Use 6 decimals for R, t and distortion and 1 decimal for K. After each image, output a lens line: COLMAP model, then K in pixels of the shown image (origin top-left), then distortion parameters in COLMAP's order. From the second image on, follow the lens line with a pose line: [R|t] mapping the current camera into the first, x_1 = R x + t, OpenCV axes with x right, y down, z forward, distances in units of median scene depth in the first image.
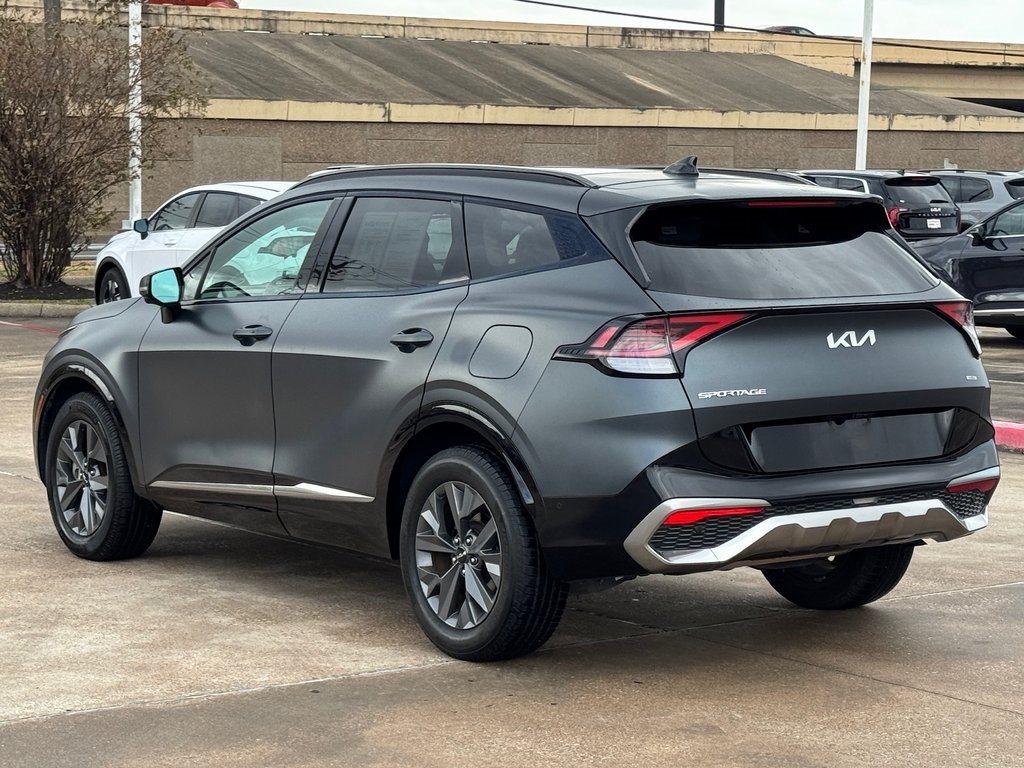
lens RADIAL K [[2368.4, 0, 512.0], [0, 2368.4, 384.0], [0, 0, 1]] dist [0.092593, -0.009029]
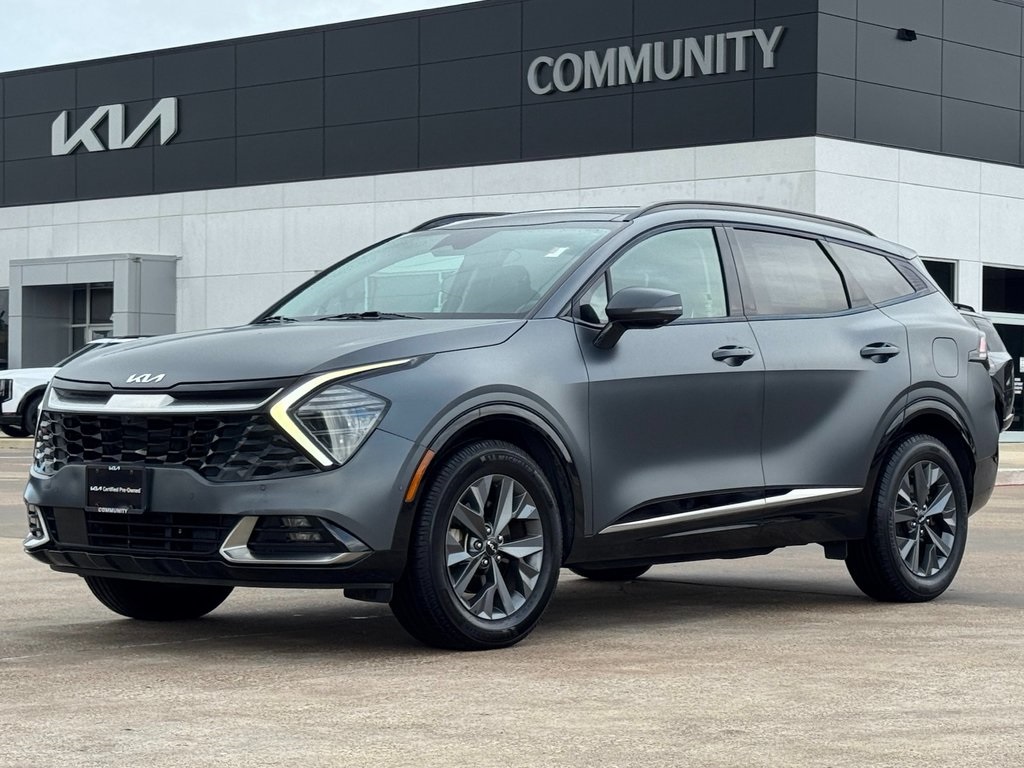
lens RADIAL K [[2368.4, 0, 512.0], [0, 2368.4, 384.0], [0, 0, 1]] dist [0.092593, -0.009029]
pose [[-0.217559, 0.008676, 0.976009, -1.211850], [0.074989, 0.997153, 0.007852, -0.026422], [-0.973162, 0.074898, -0.217590, 1.477755]]
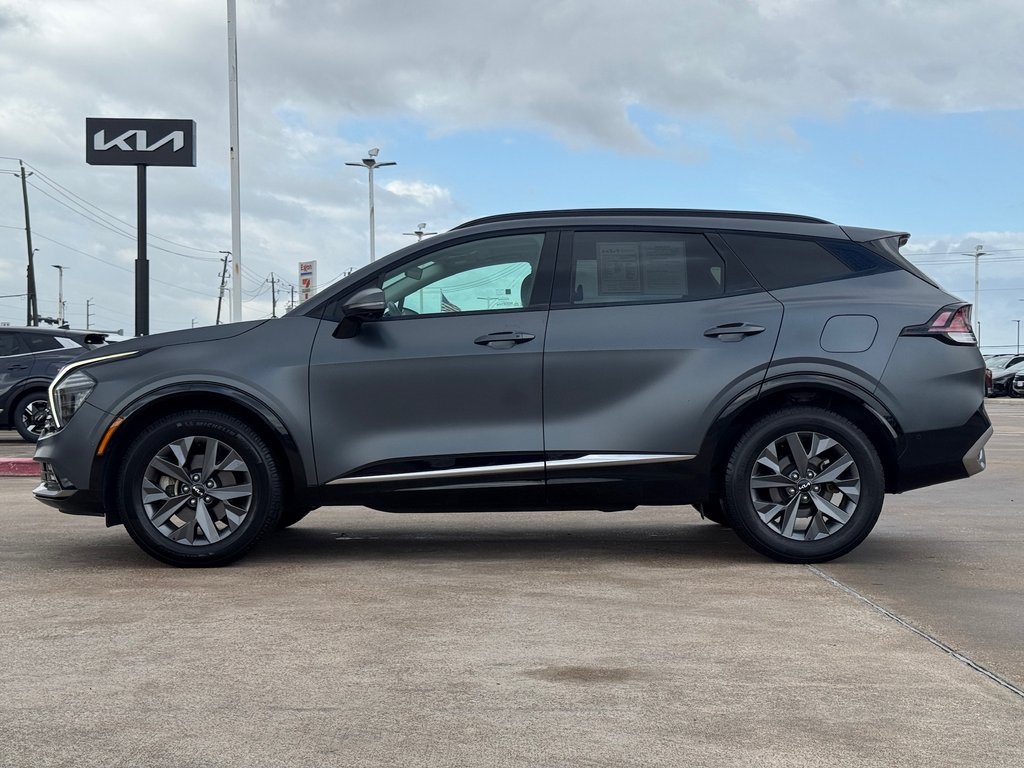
lens RADIAL K [[1431.7, 0, 512.0], [0, 1431.7, 384.0], [0, 0, 1]] dist [0.119243, 0.043871]
pose [[0.579171, -0.007112, 0.815175, -0.786702], [0.070360, 0.996667, -0.041294, 0.035981], [-0.812164, 0.081272, 0.577740, 0.650382]]
